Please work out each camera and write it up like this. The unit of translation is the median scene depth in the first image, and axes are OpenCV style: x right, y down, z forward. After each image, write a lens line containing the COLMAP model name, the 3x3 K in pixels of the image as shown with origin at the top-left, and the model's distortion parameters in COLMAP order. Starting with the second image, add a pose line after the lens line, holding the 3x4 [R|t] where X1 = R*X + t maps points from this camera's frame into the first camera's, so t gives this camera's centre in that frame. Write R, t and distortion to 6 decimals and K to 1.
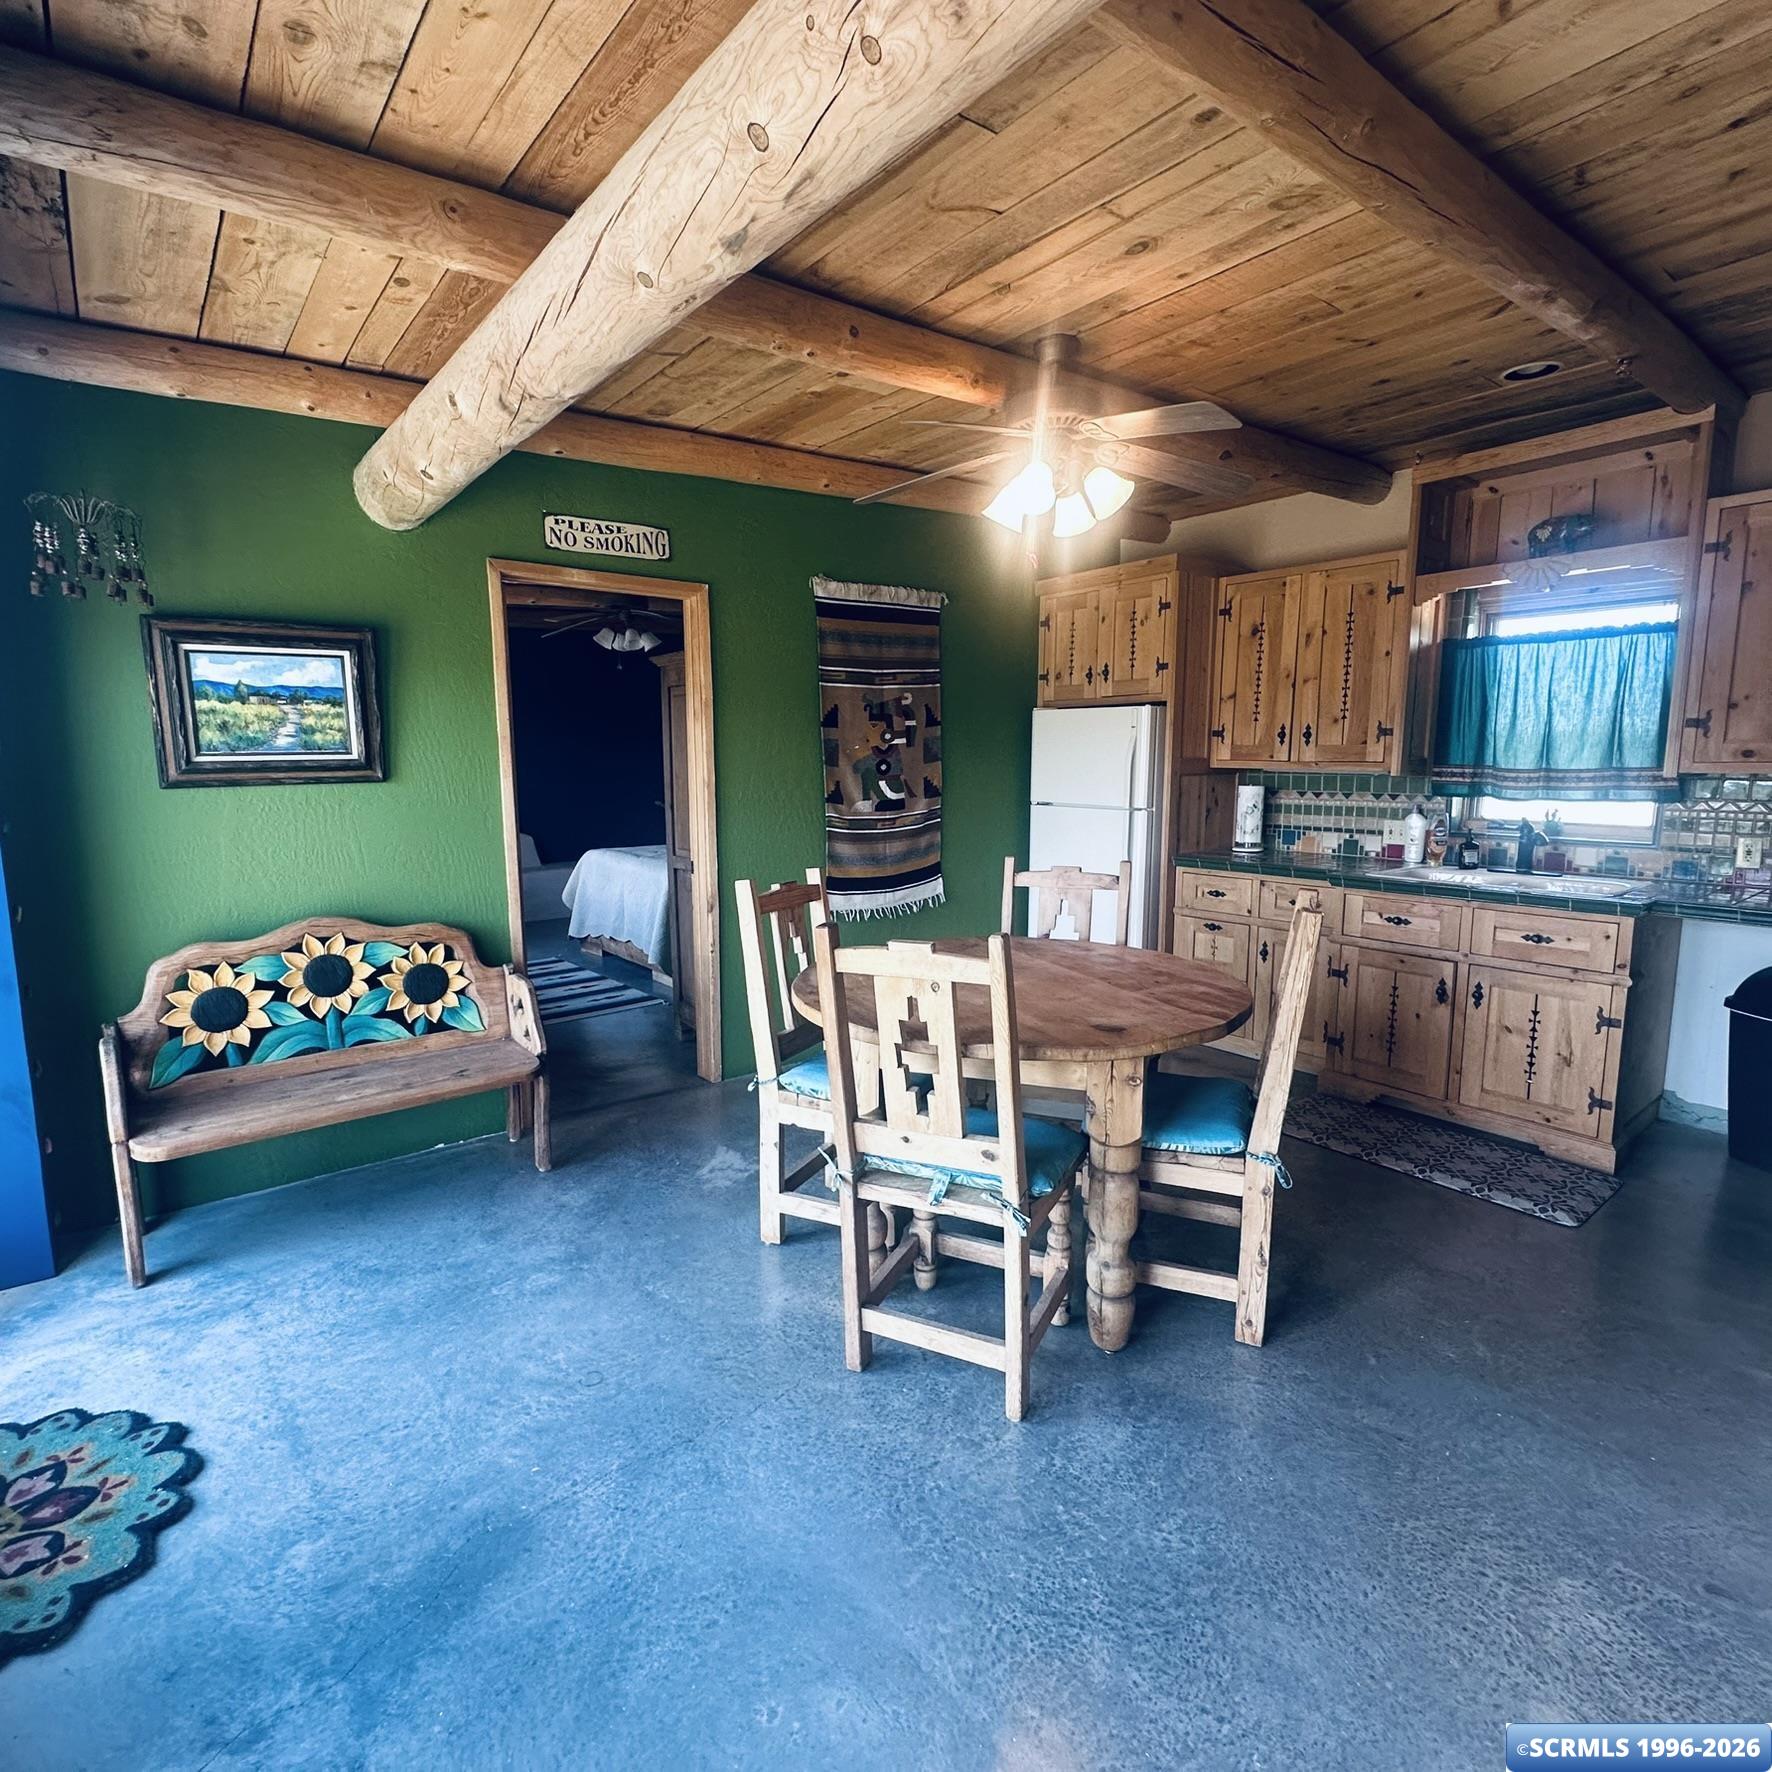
lens RADIAL K [[947.0, 0, 882.5], [0, 947.0, 895.3], [0, 0, 1]] dist [-0.000696, -0.000552]
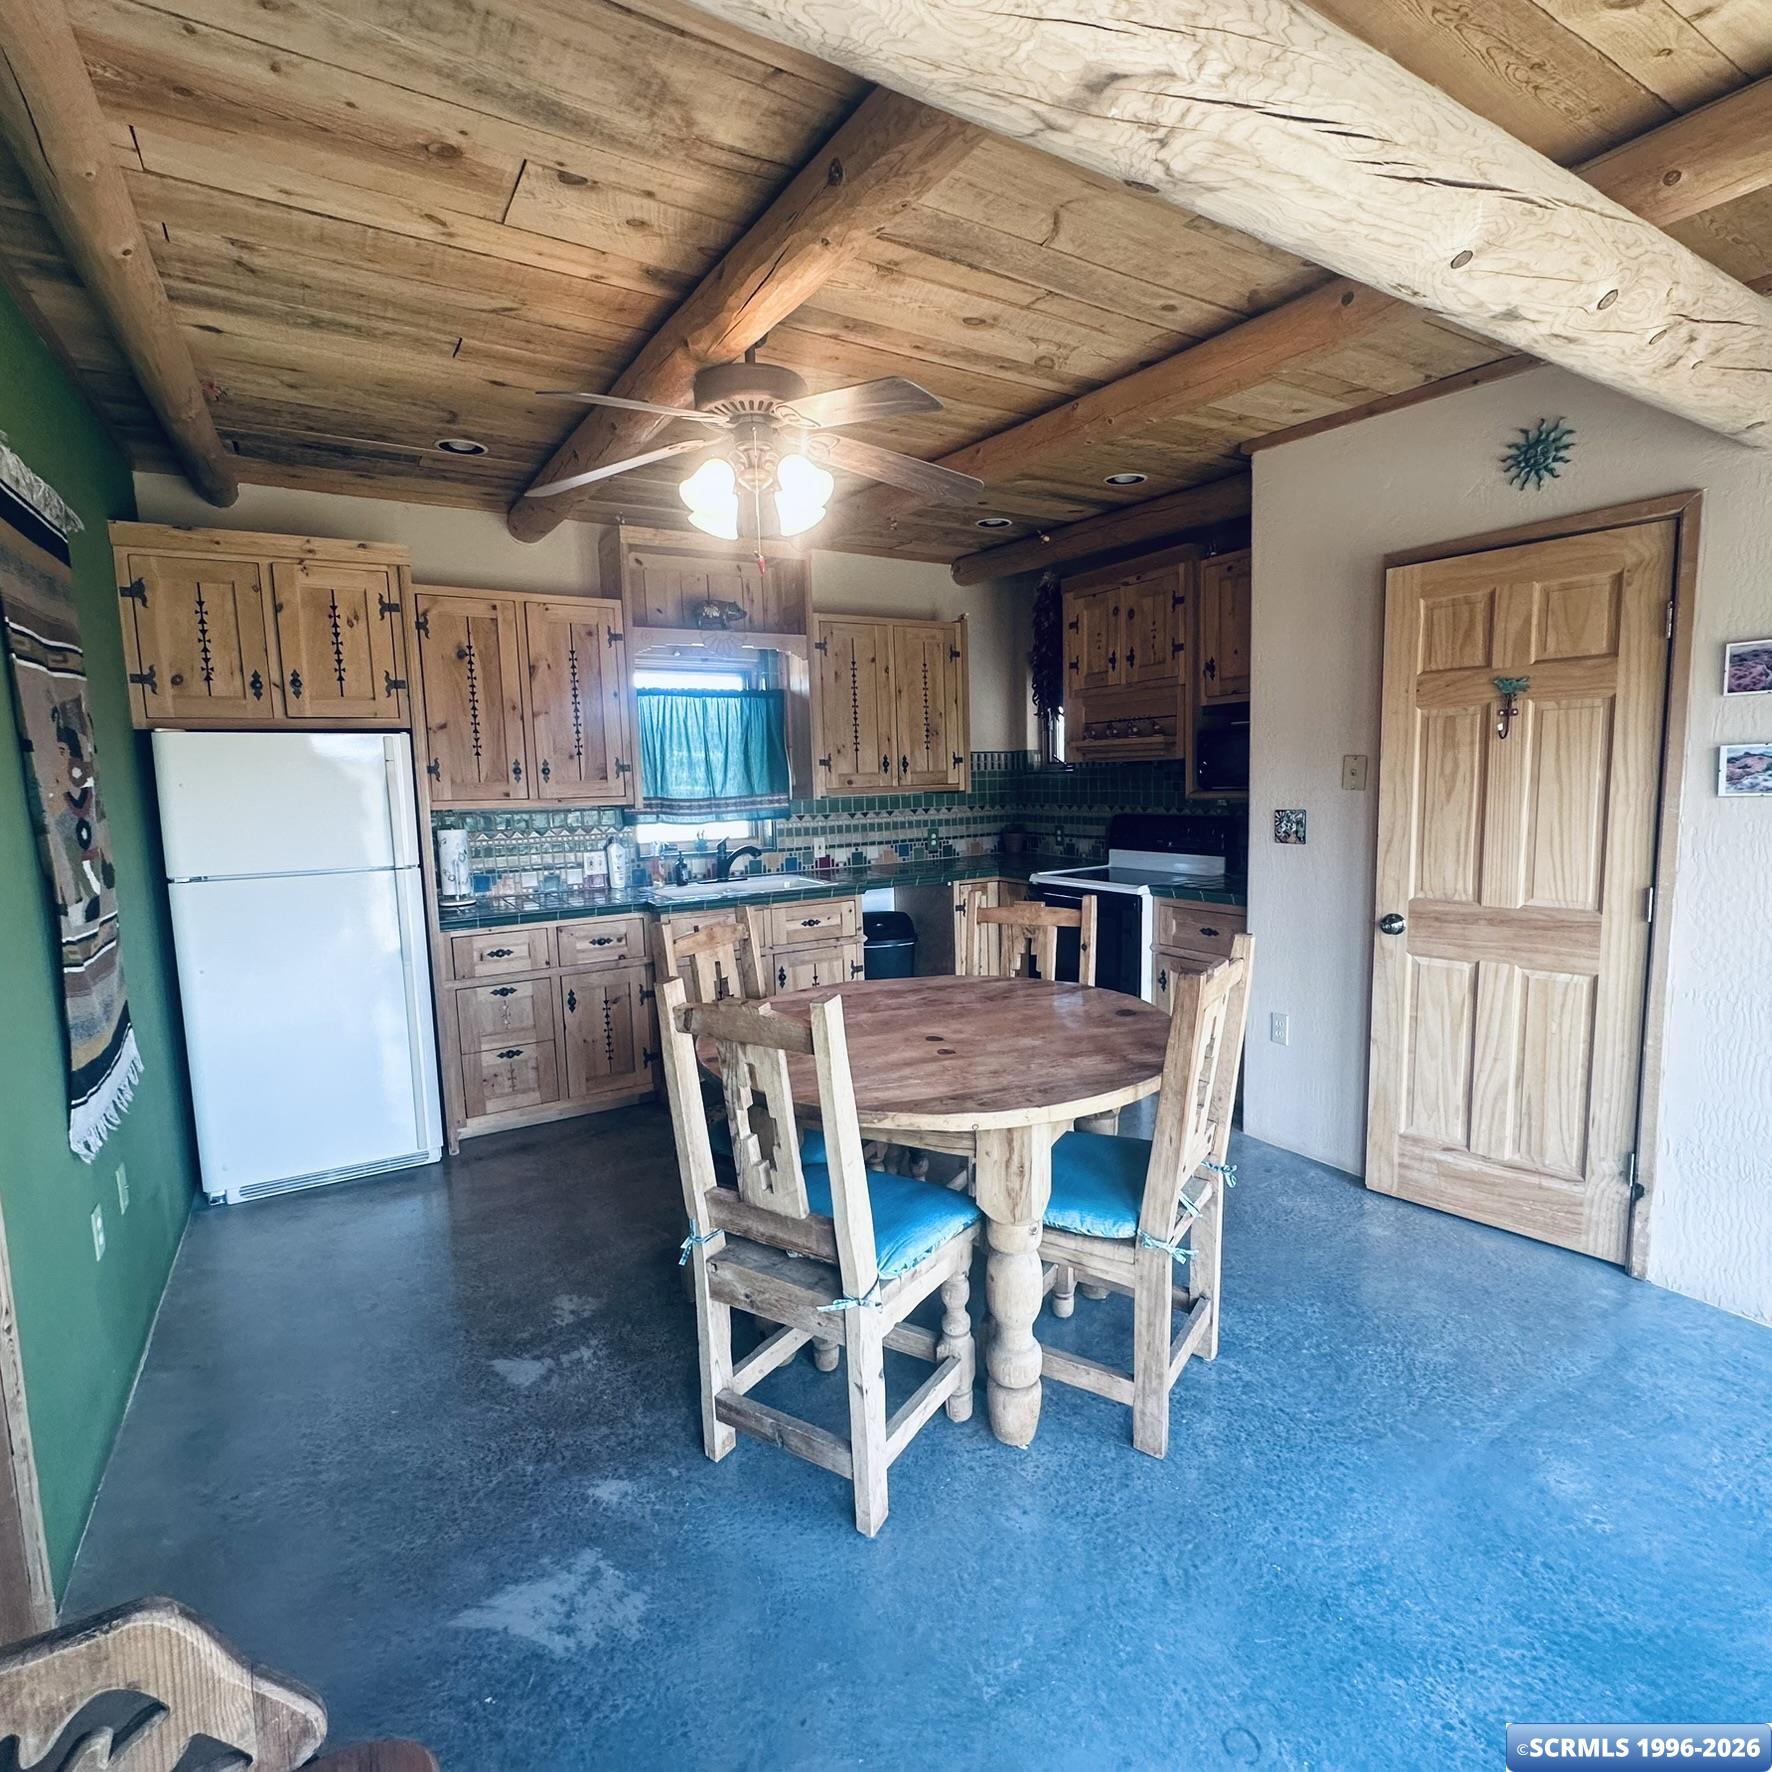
lens RADIAL K [[947.0, 0, 882.5], [0, 947.0, 895.3], [0, 0, 1]] dist [-0.000696, -0.000552]
pose [[0.127965, -0.127011, 0.983612, -0.484925], [0.169334, 0.980001, 0.104515, -0.092066], [-0.977216, 0.153185, 0.146913, 0.566739]]
